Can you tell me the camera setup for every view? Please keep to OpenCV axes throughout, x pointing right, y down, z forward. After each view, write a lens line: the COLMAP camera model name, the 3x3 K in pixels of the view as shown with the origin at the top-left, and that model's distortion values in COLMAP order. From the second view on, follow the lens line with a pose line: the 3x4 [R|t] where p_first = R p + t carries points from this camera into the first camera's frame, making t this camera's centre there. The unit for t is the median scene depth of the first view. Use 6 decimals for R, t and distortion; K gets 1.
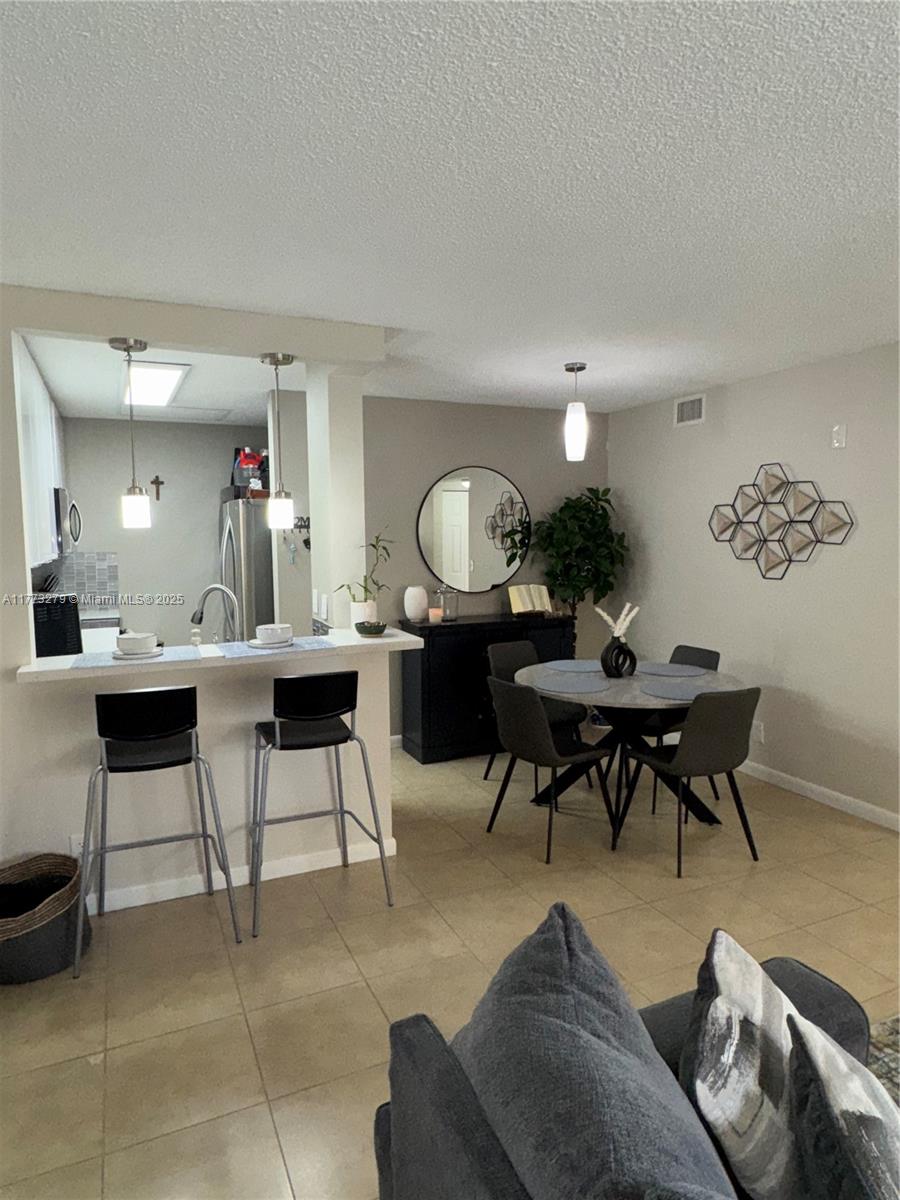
lens RADIAL K [[736.1, 0, 450.0], [0, 736.1, 600.0], [0, 0, 1]] dist [-0.006325, -0.001747]
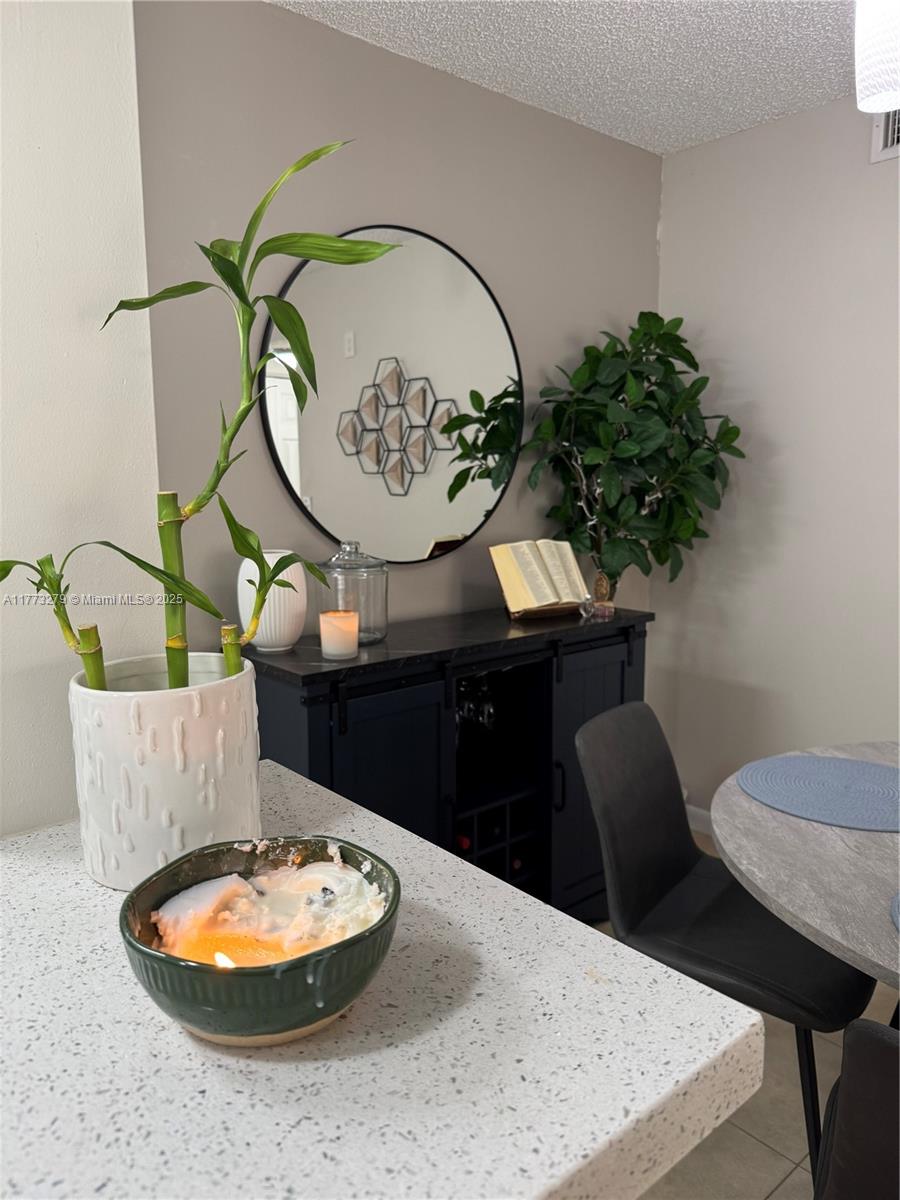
lens RADIAL K [[864.4, 0, 450.0], [0, 864.4, 600.0], [0, 0, 1]] dist [-0.002674, -0.000495]
pose [[0.959180, -0.043071, 0.279495, -0.074241], [0.030533, 0.998329, 0.049061, -0.012478], [-0.281141, -0.038525, 0.958893, 0.550670]]
